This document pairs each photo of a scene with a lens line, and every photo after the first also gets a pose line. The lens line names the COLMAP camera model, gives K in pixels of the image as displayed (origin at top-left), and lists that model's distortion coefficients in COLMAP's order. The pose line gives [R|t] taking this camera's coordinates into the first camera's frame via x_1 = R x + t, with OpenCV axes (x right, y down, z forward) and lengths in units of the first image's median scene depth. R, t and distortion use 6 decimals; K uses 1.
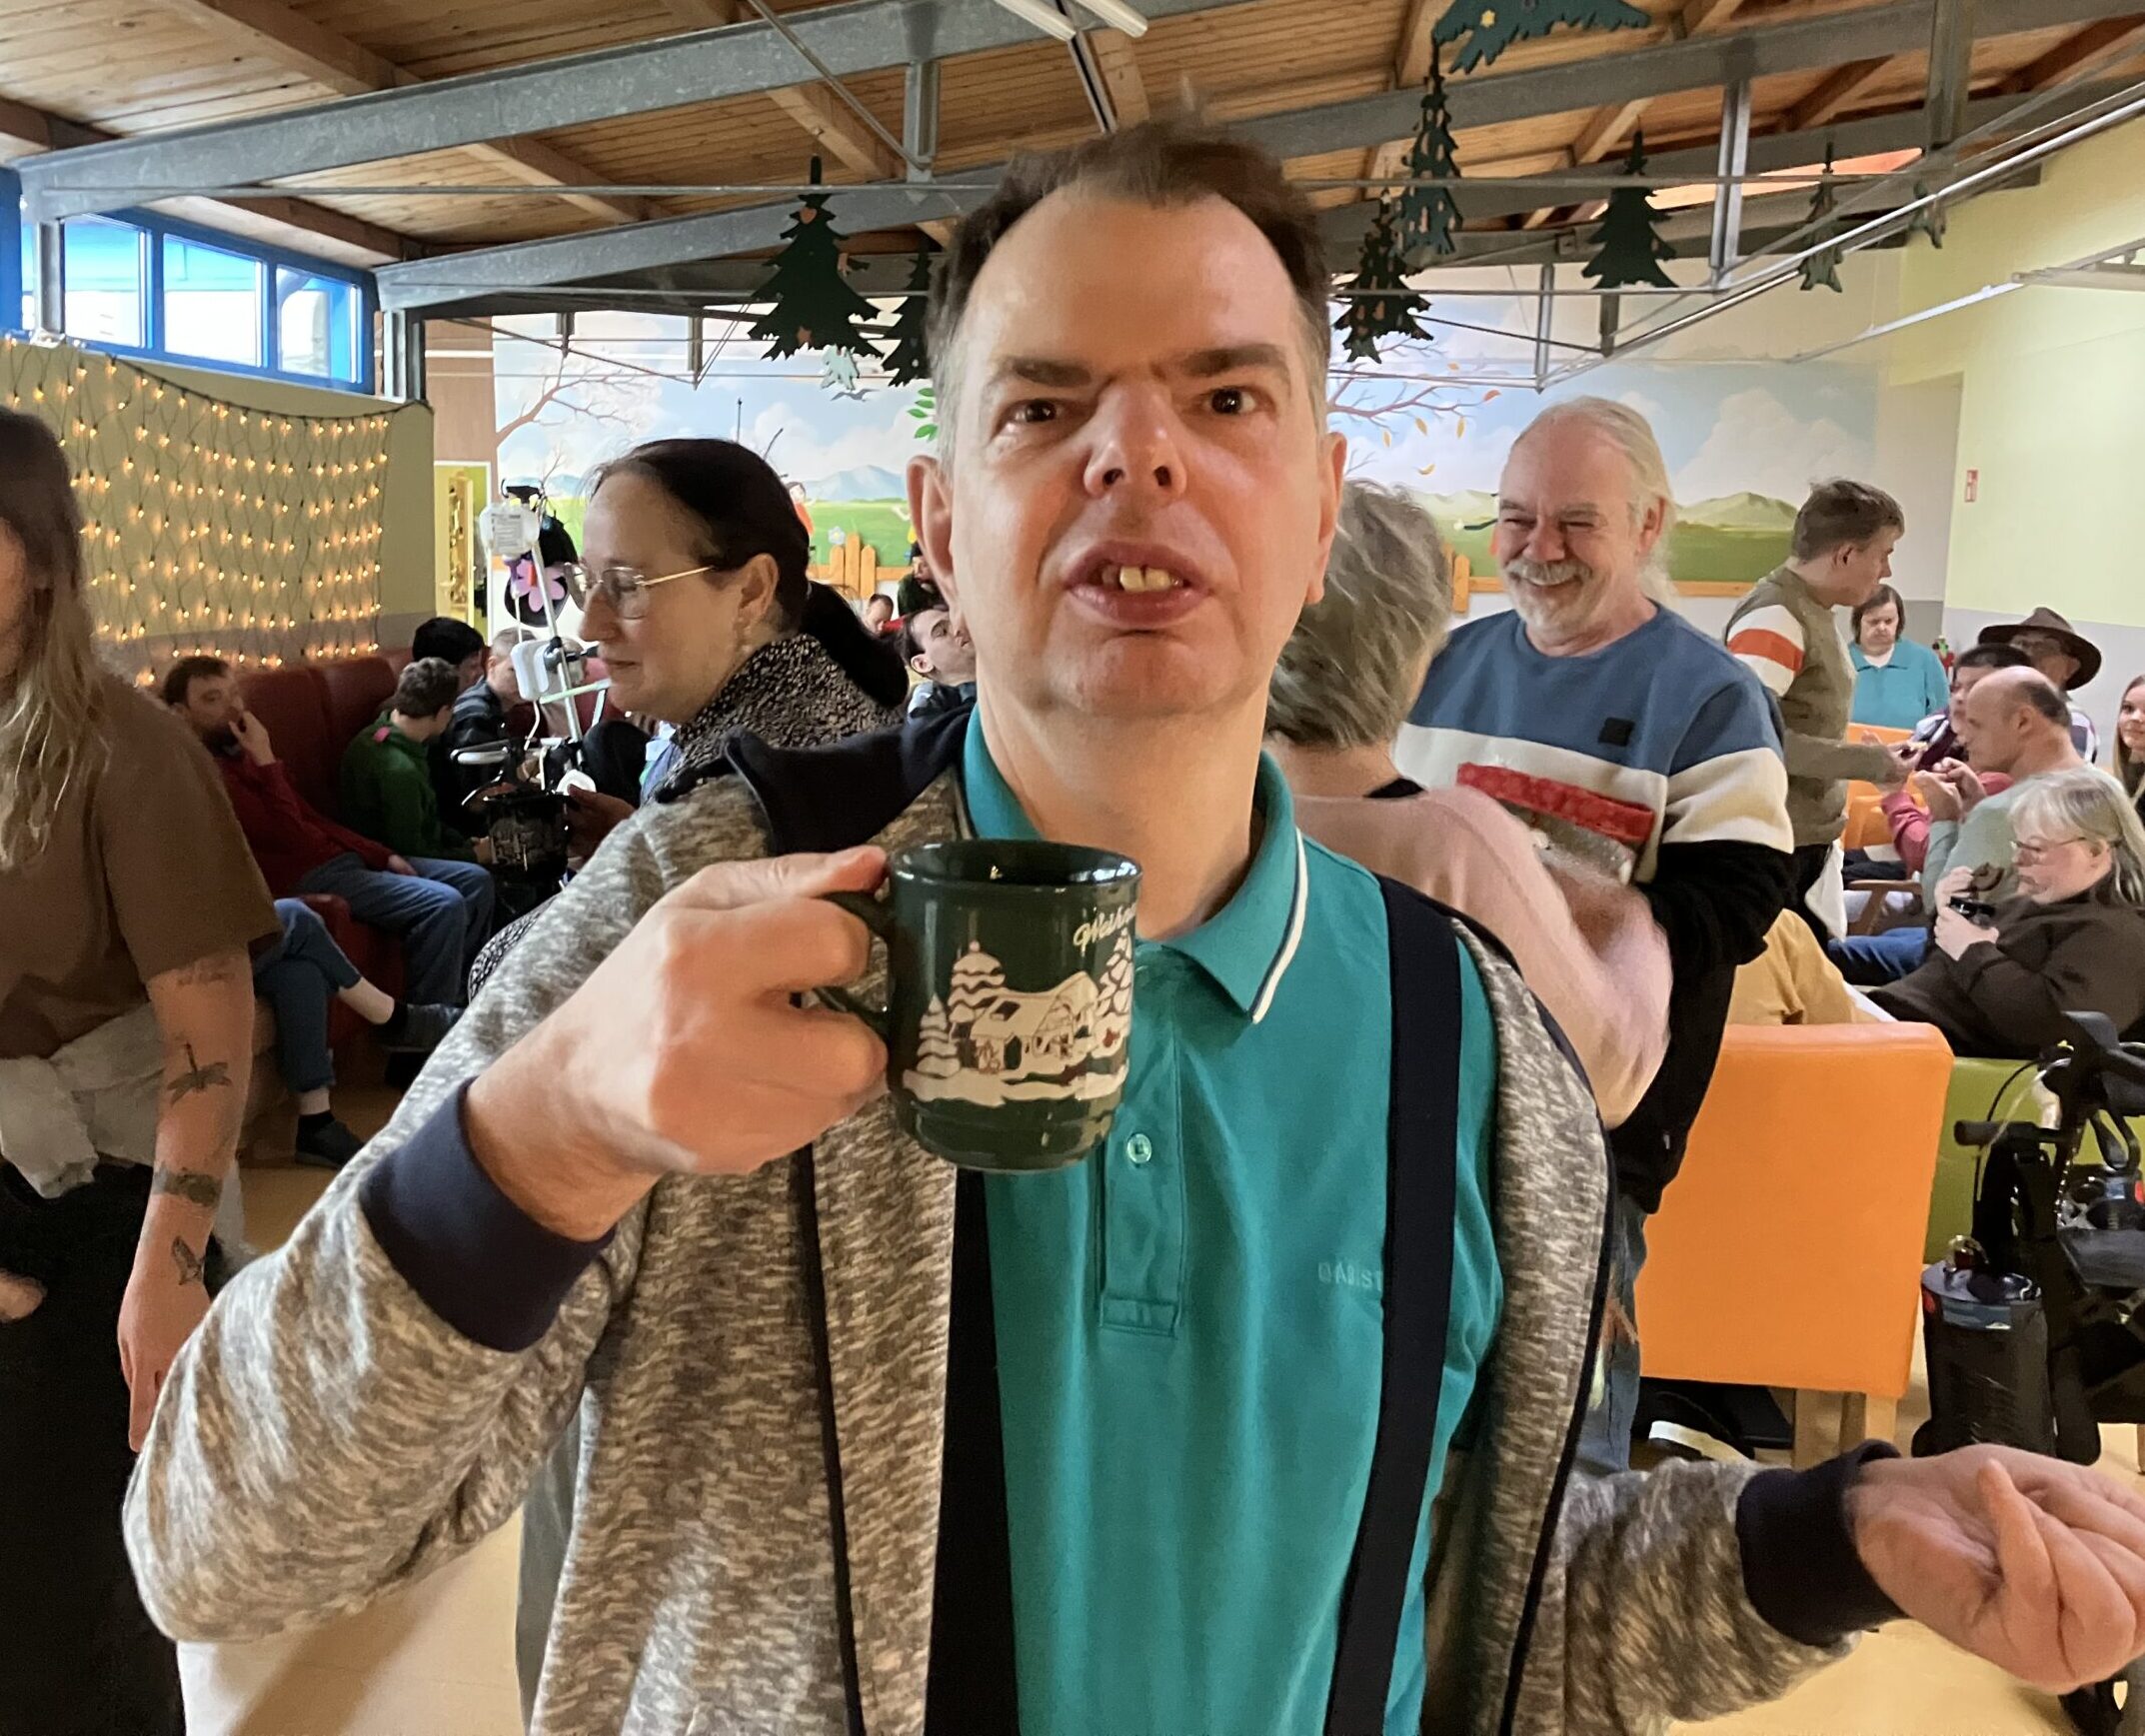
lens RADIAL K [[2583.3, 0, 1072.5], [0, 2583.3, 868.0], [0, 0, 1]] dist [0.000058, -0.002623]
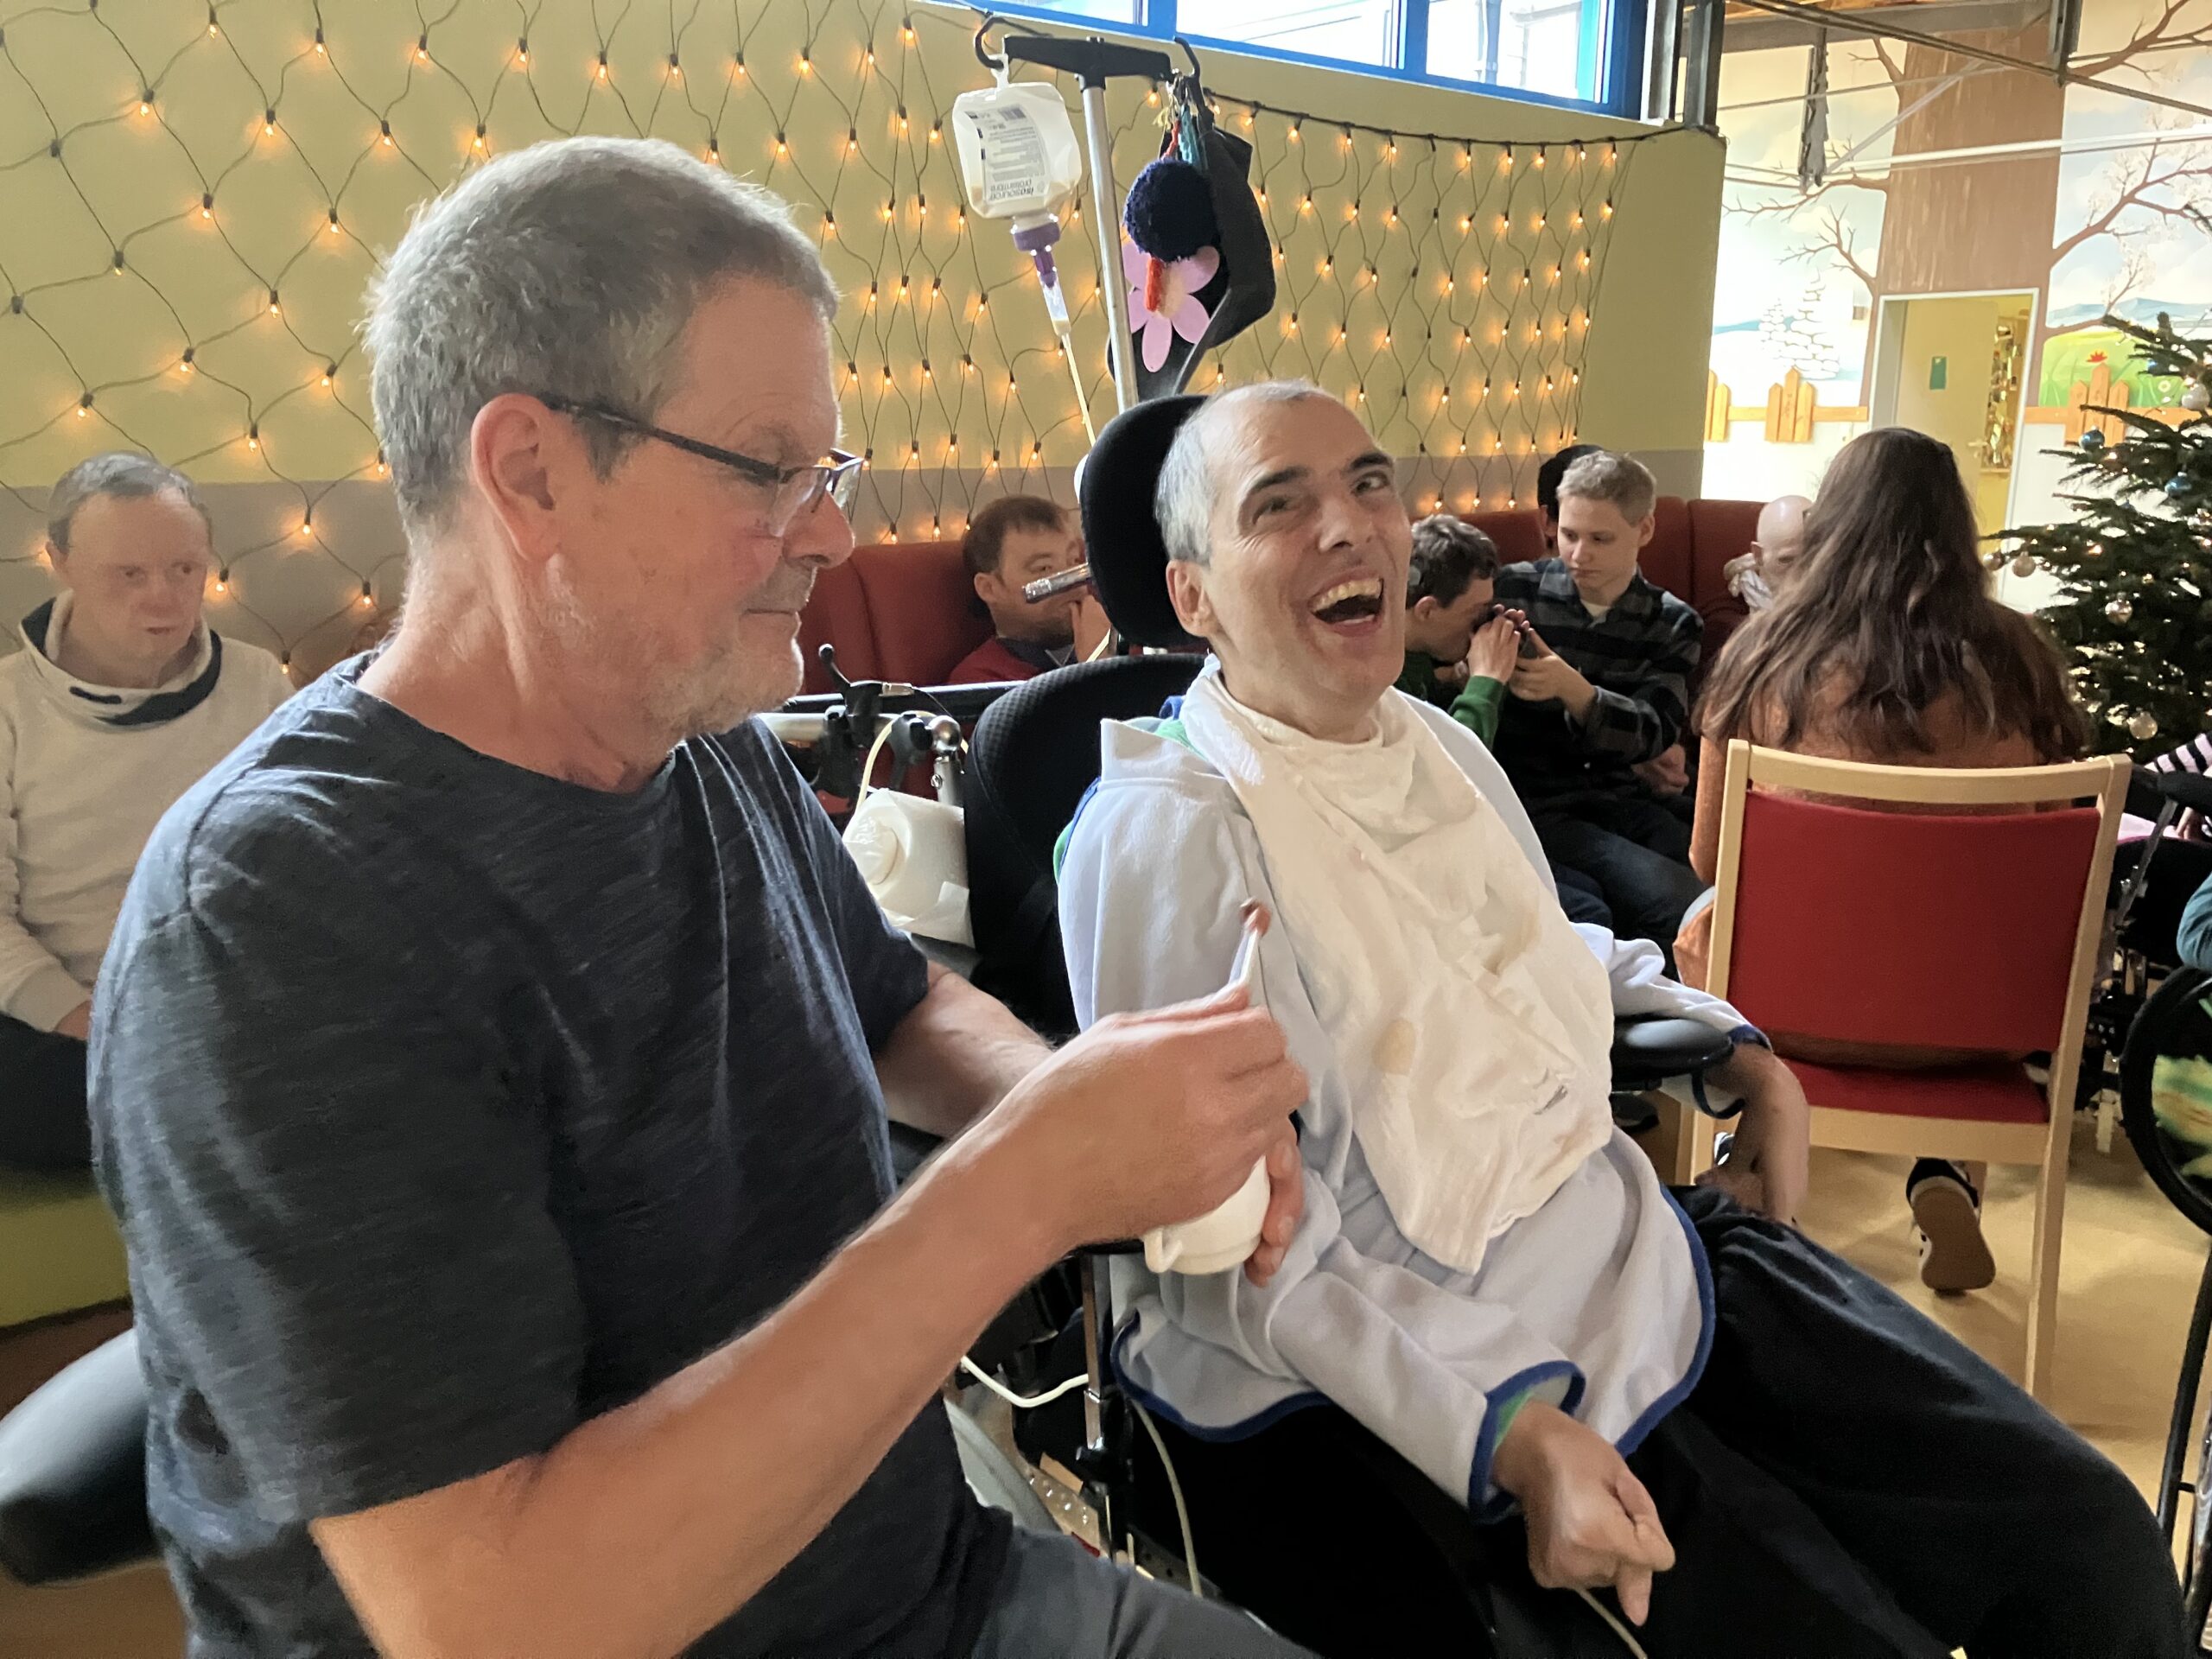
lens RADIAL K [[1790.4, 0, 1106.0], [0, 1790.4, 829.5], [0, 0, 1]] dist [0.009809, 0.007662]
pose [[0.695570, 0.147783, -0.703095, -0.008538], [-0.088652, 0.988792, 0.120130, -0.045854], [0.712968, -0.021228, 0.700875, 0.587041]]
